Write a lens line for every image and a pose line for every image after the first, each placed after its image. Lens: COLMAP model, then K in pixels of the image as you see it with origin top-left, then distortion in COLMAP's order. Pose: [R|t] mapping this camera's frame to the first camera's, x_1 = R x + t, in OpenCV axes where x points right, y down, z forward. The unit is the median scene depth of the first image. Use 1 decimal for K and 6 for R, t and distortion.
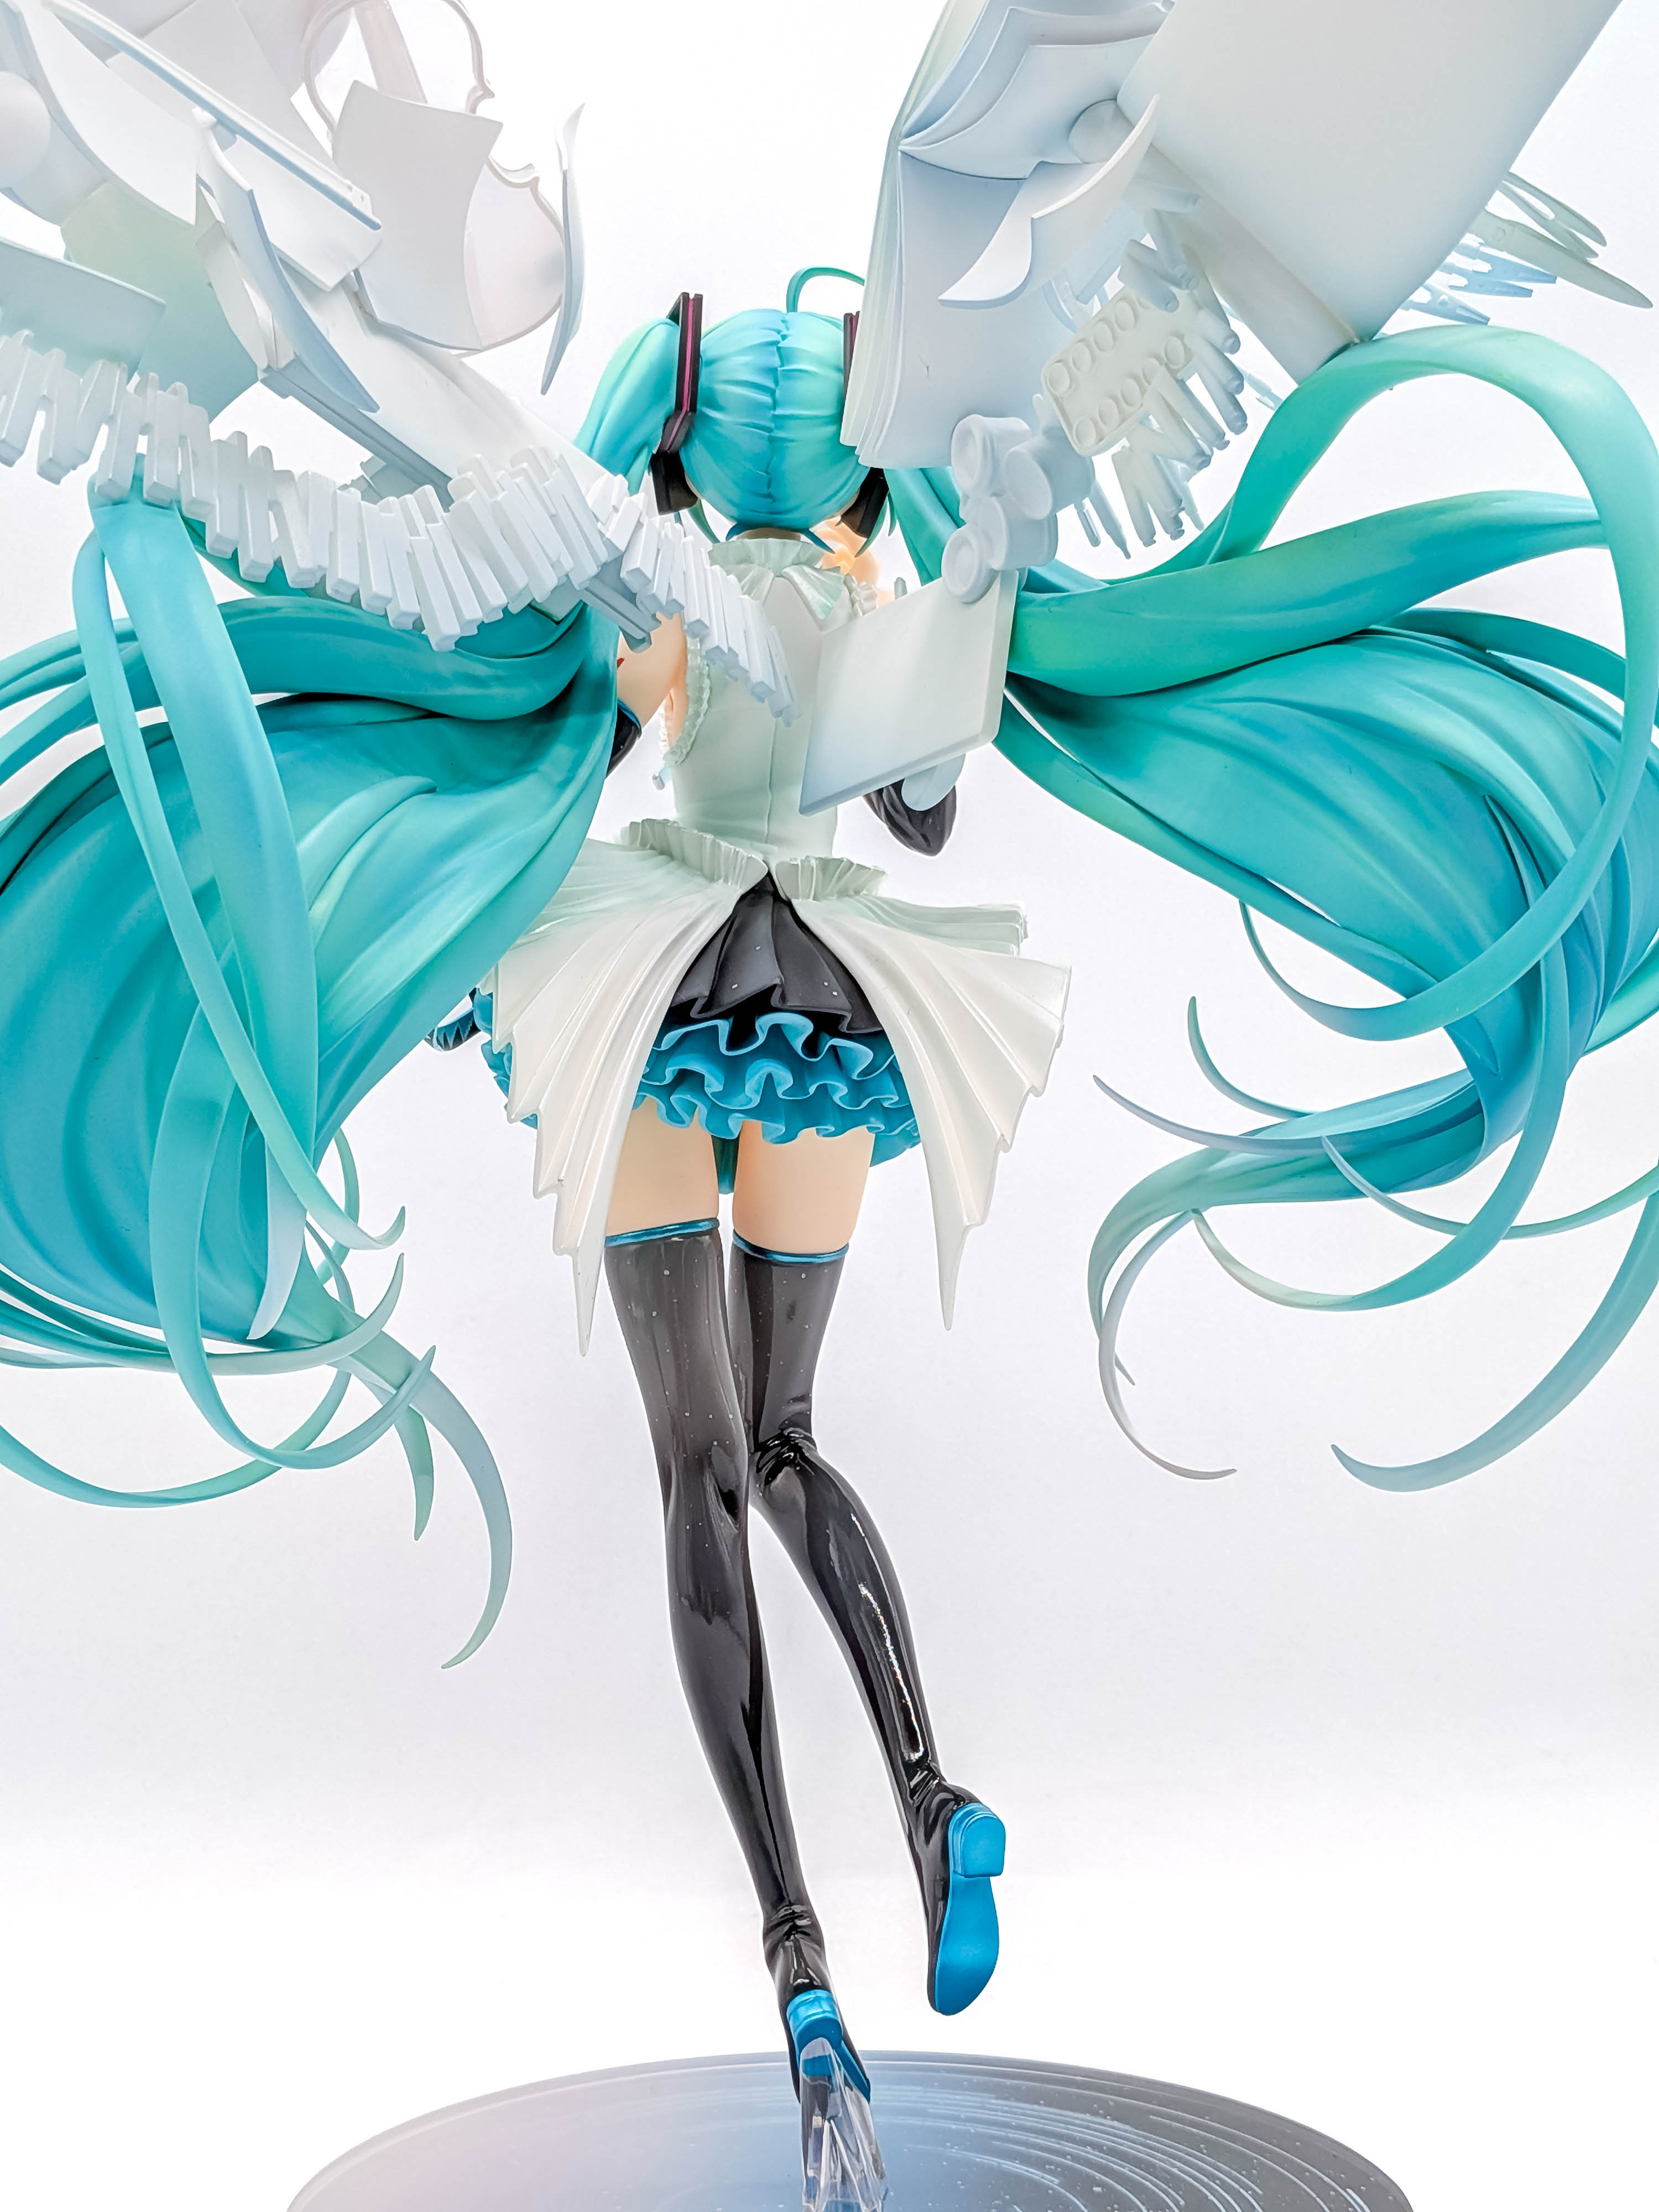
lens RADIAL K [[3262.3, 0, 819.3], [0, 3262.3, 1123.2], [0, 0, 1]] dist [0.090894, 0.000000]
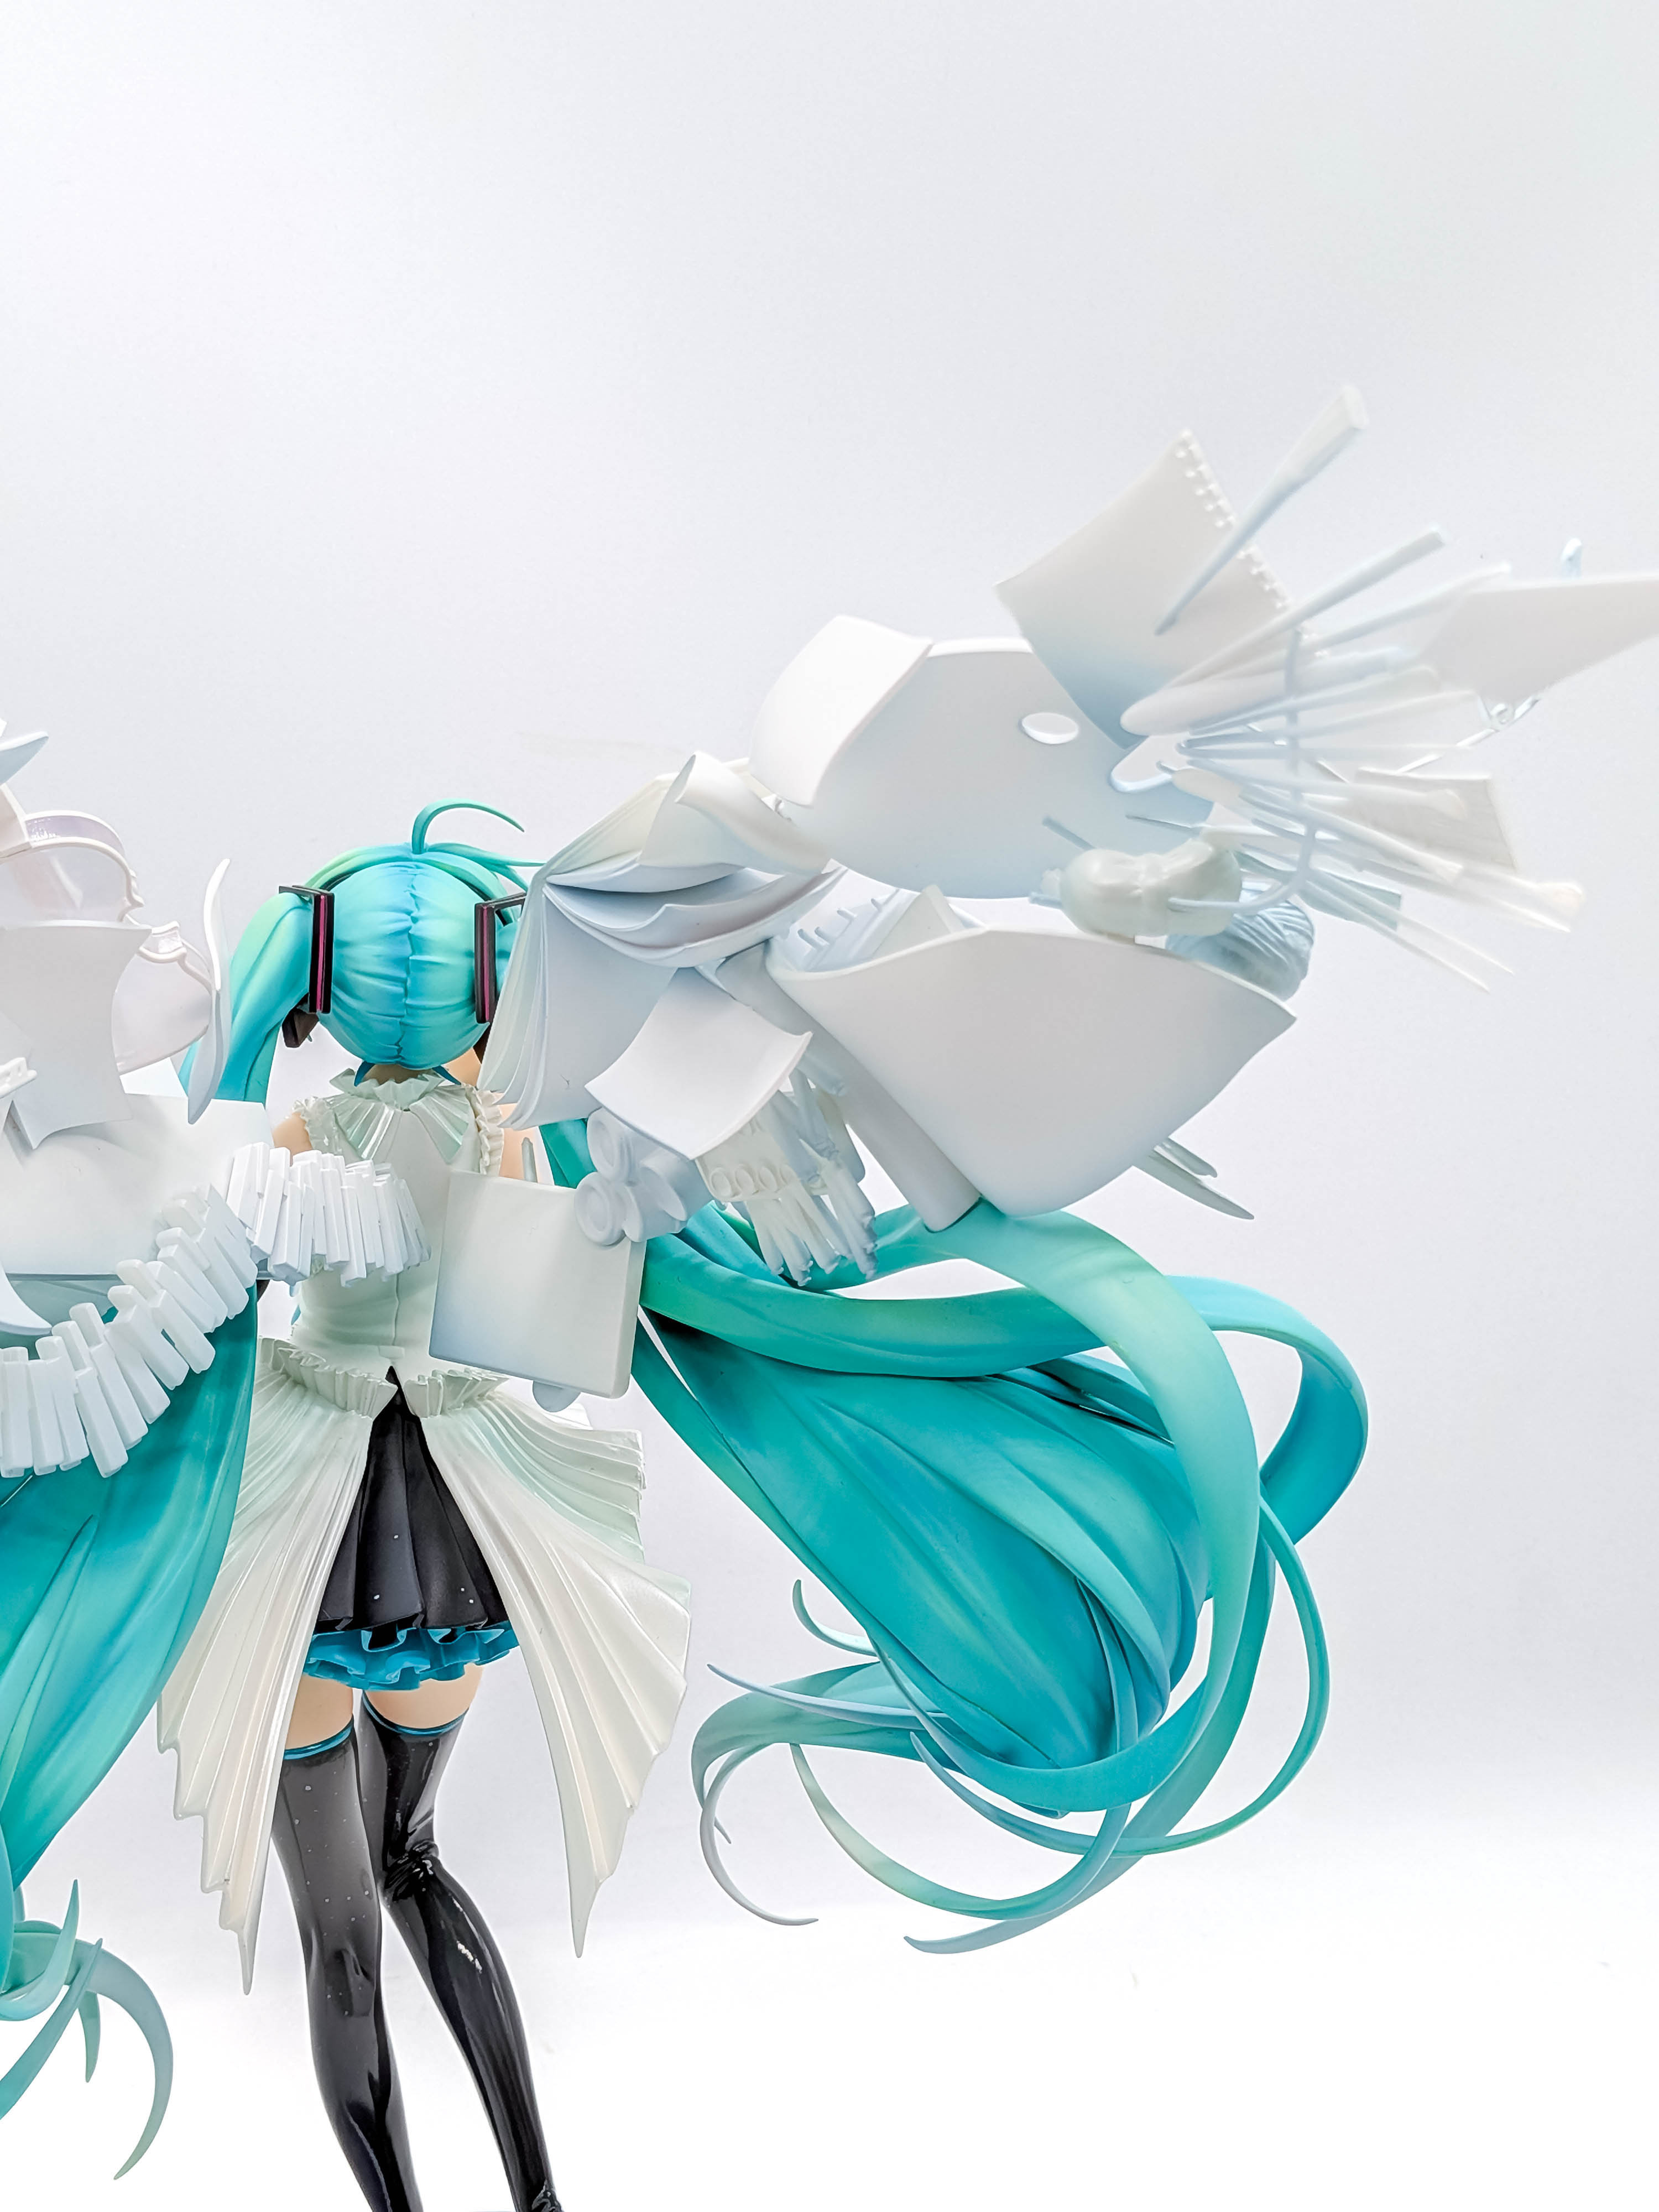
lens RADIAL K [[3262.3, 0, 754.8], [0, 3262.3, 1133.6], [0, 0, 1]] dist [0.090894, 0.000000]
pose [[0.990373, -0.011049, 0.137985, -0.049388], [-0.031847, 0.951884, 0.304799, -0.516249], [-0.134713, -0.306259, 0.942368, 0.019534]]
